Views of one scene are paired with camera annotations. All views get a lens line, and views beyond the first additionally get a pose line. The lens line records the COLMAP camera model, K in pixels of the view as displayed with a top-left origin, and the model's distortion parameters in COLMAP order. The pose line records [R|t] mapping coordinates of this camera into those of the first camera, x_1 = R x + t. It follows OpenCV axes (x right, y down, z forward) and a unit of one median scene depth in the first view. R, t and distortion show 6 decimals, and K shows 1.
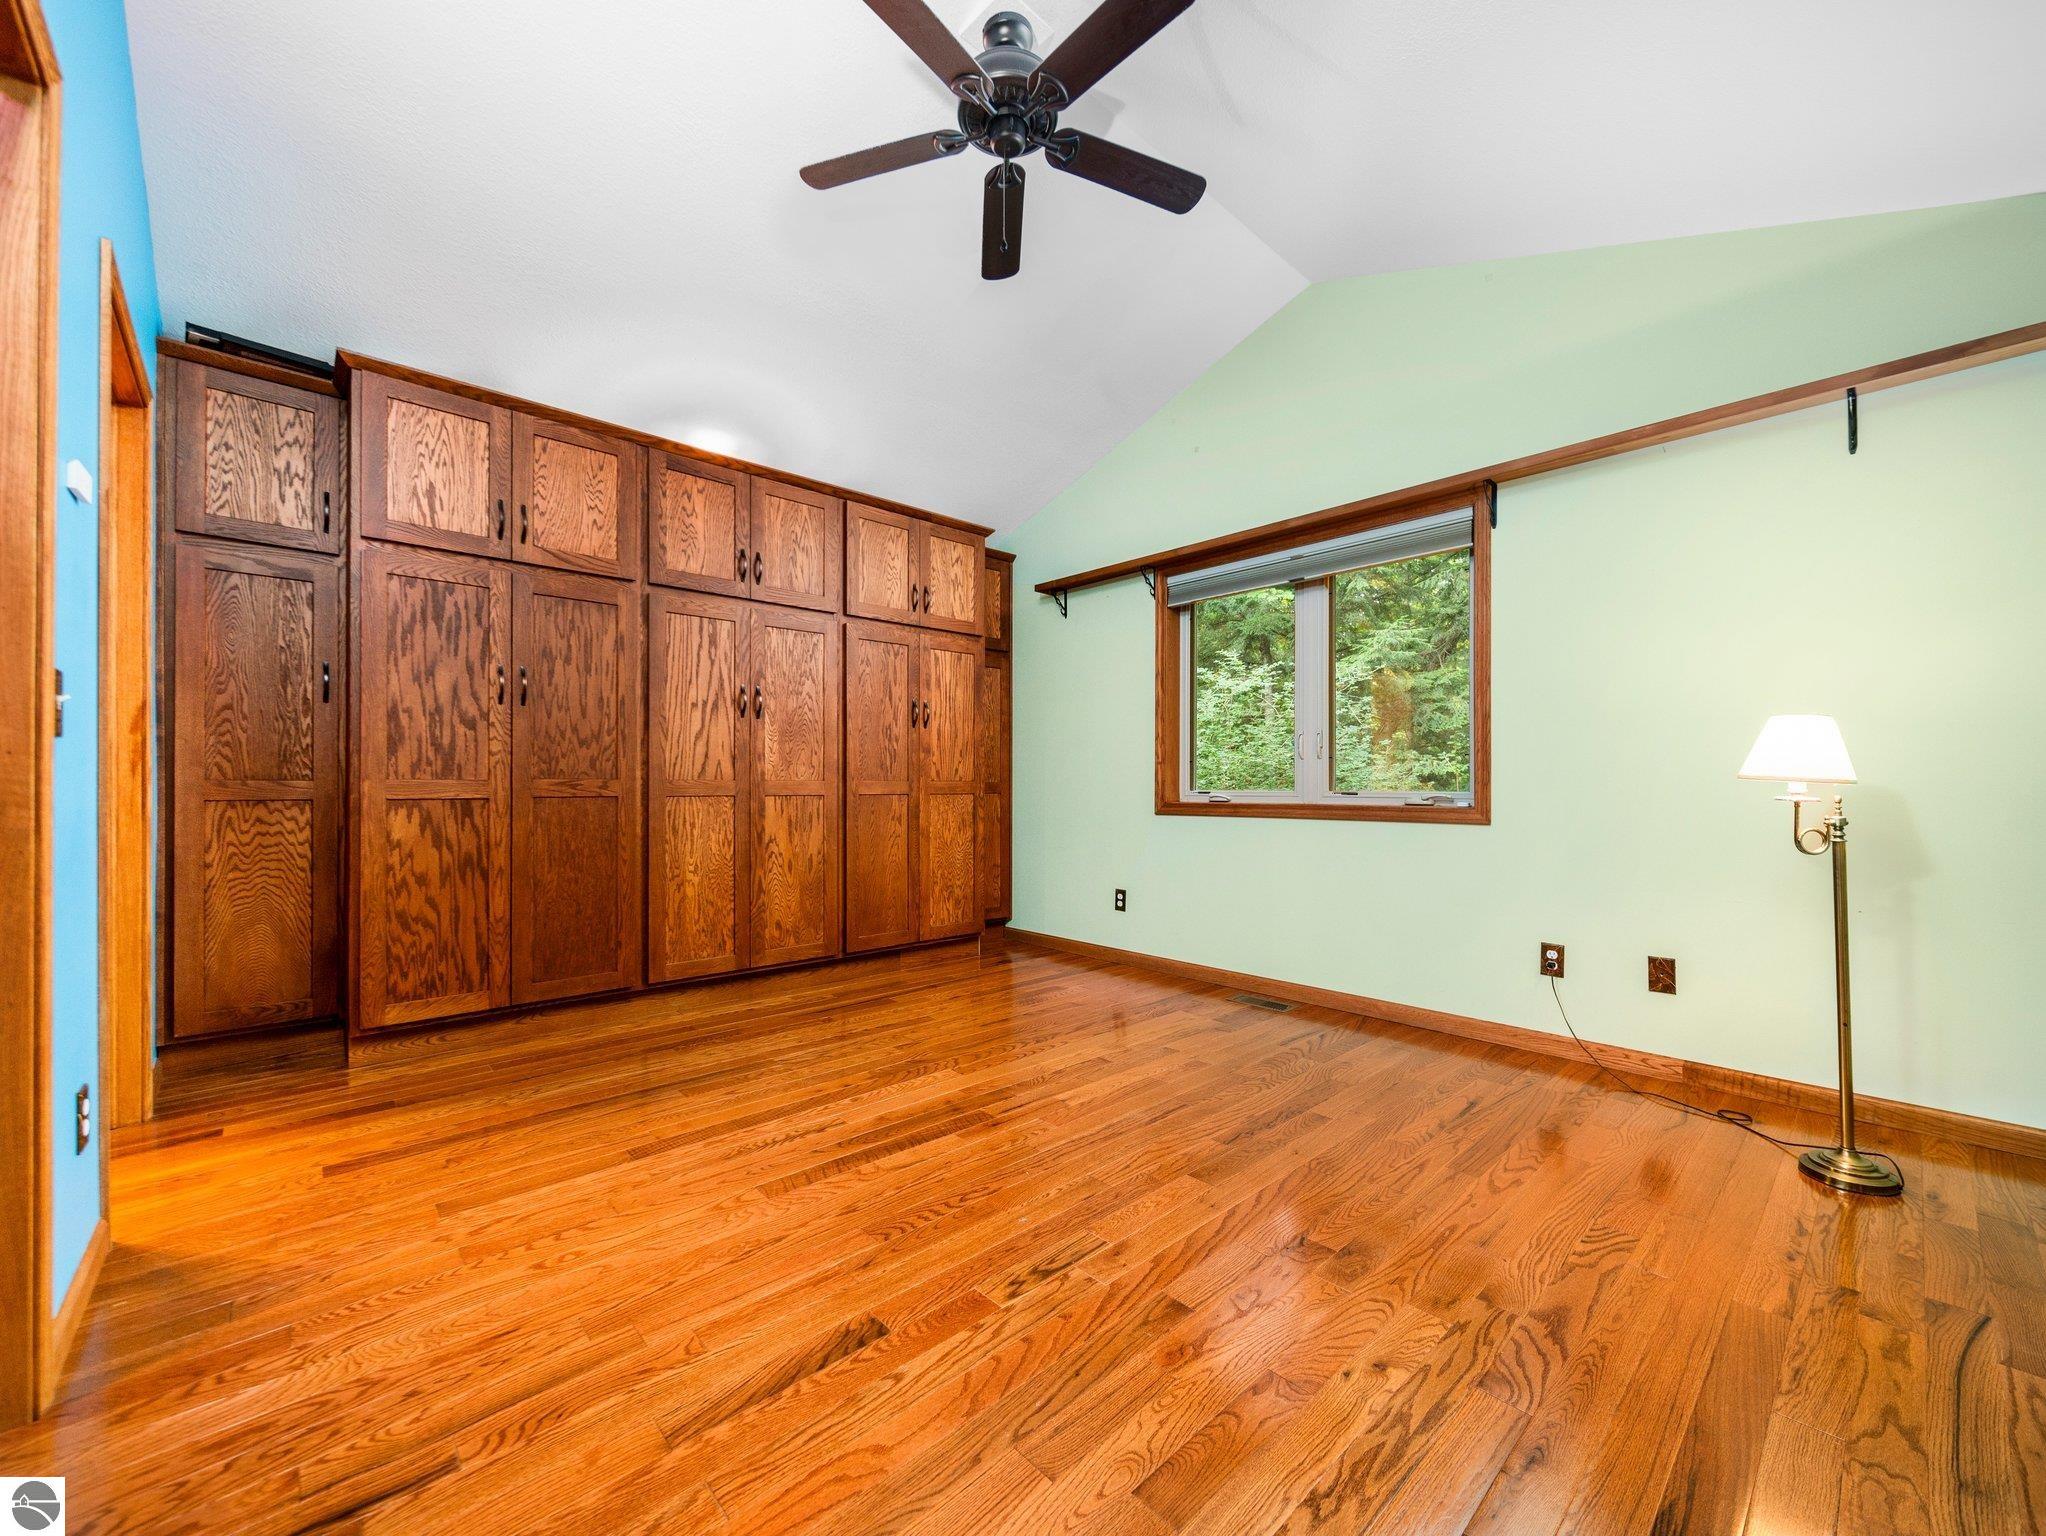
lens RADIAL K [[819.1, 0, 1026.3], [0, 819.1, 781.9], [0, 0, 1]] dist [-0.001139, -0.000955]
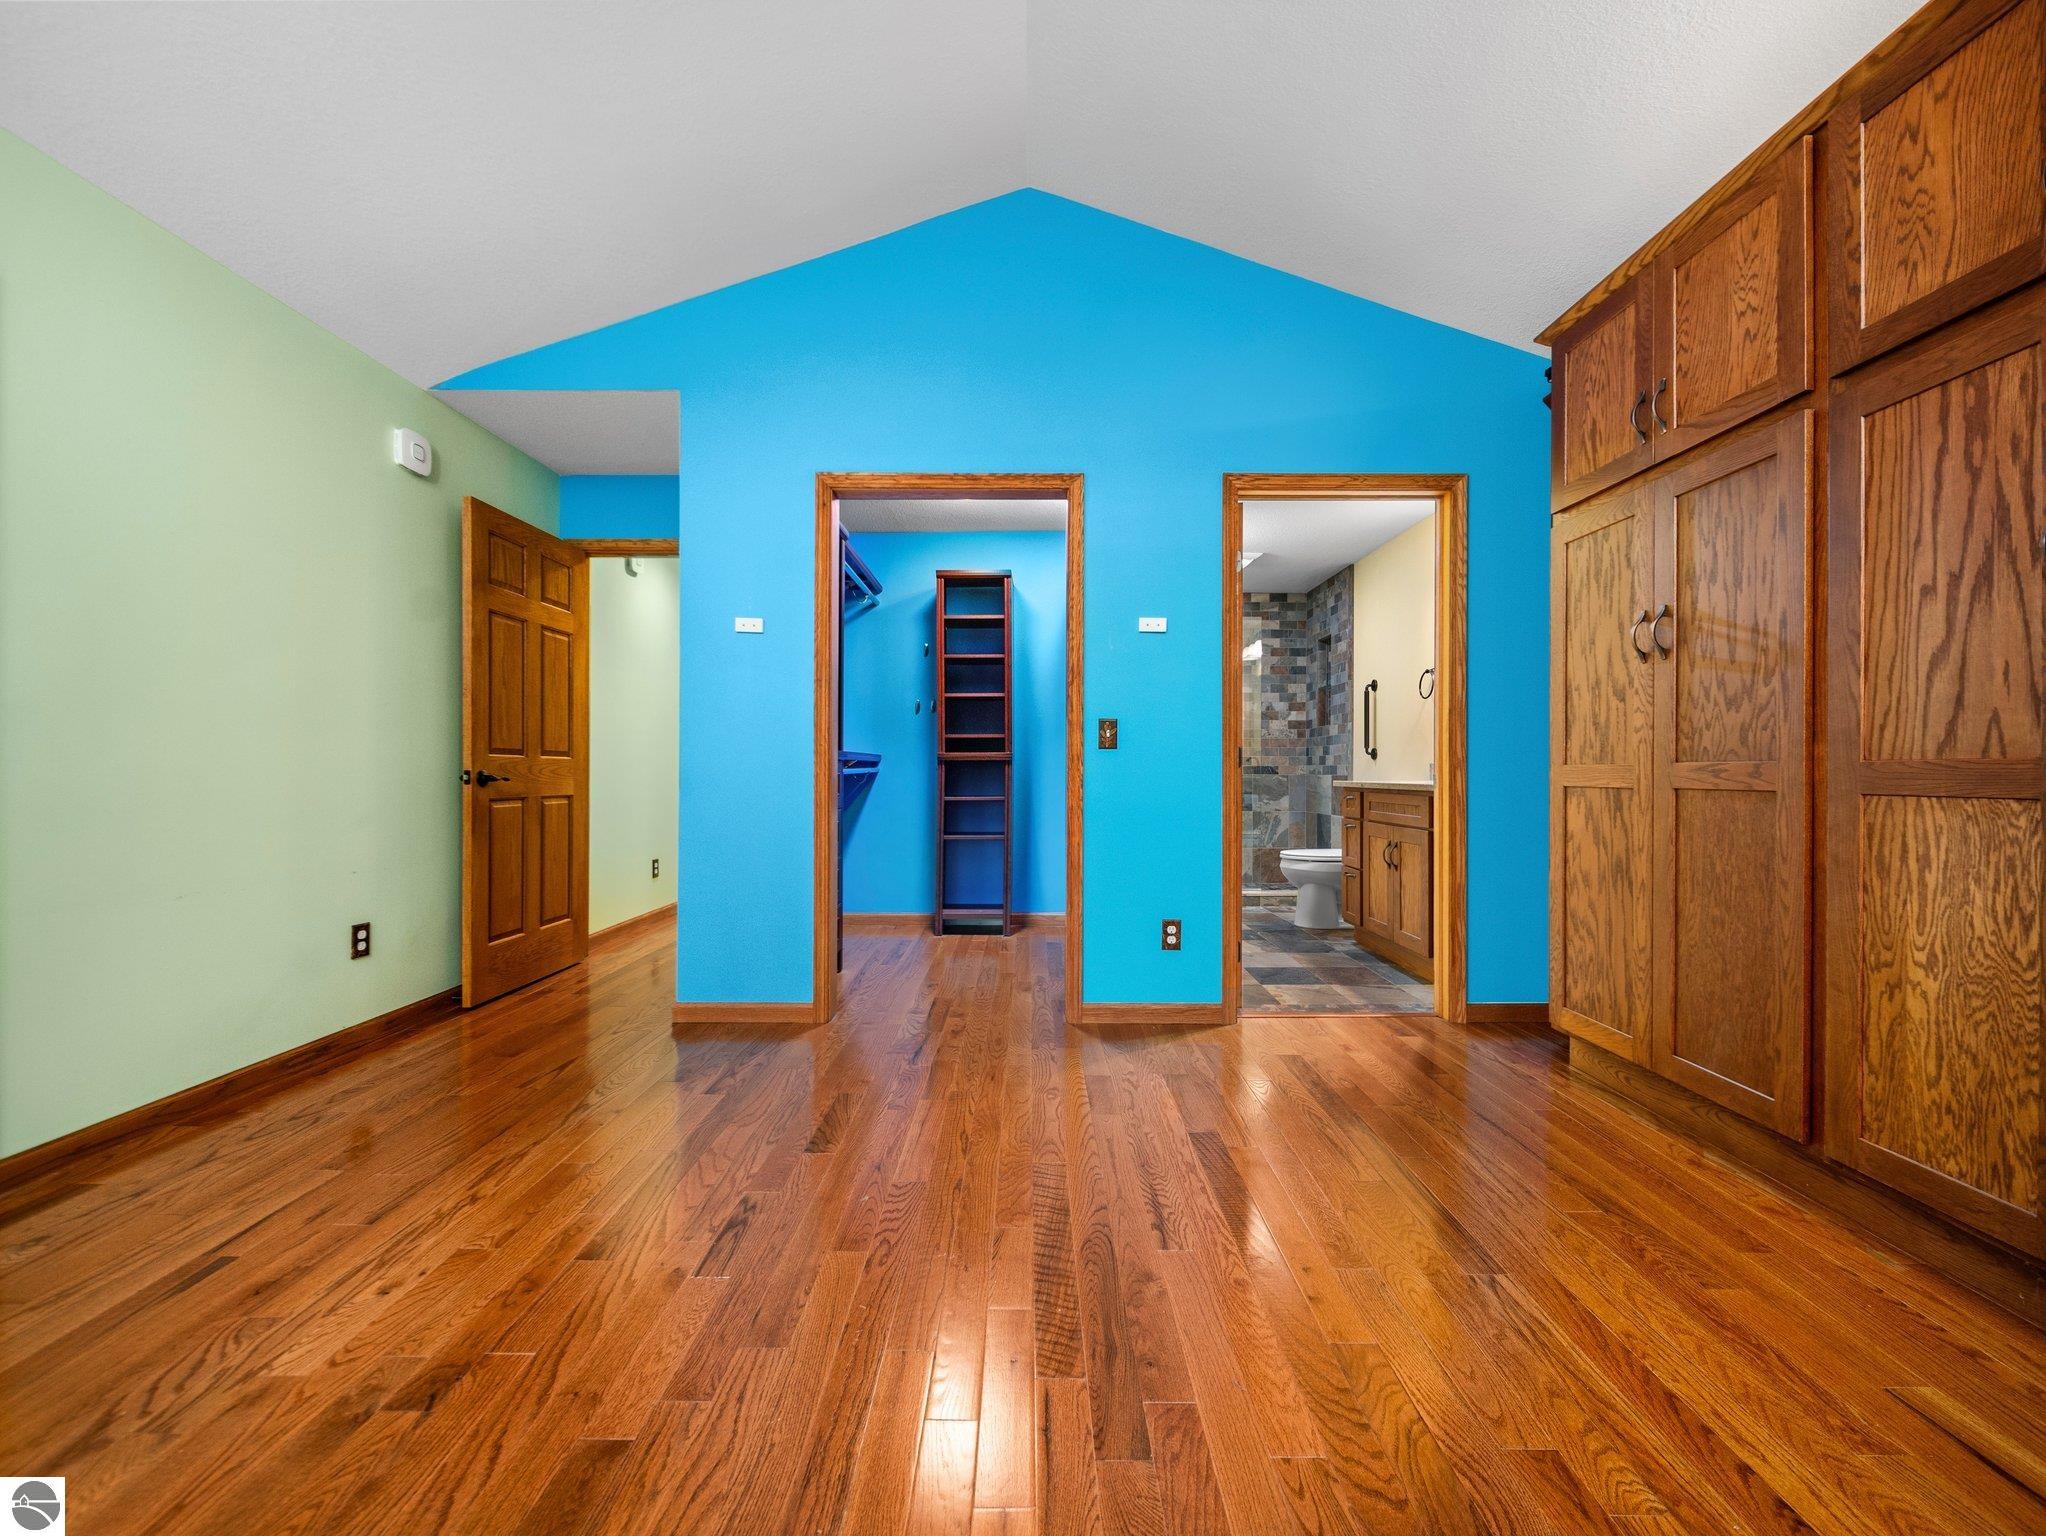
lens RADIAL K [[819.1, 0, 1020.2], [0, 819.1, 770.9], [0, 0, 1]] dist [-0.001139, -0.000955]
pose [[-0.692615, -0.002637, -0.721303, 0.295917], [-0.000931, 0.999996, -0.002762, 0.006192], [0.721307, -0.001242, -0.692614, 1.111201]]
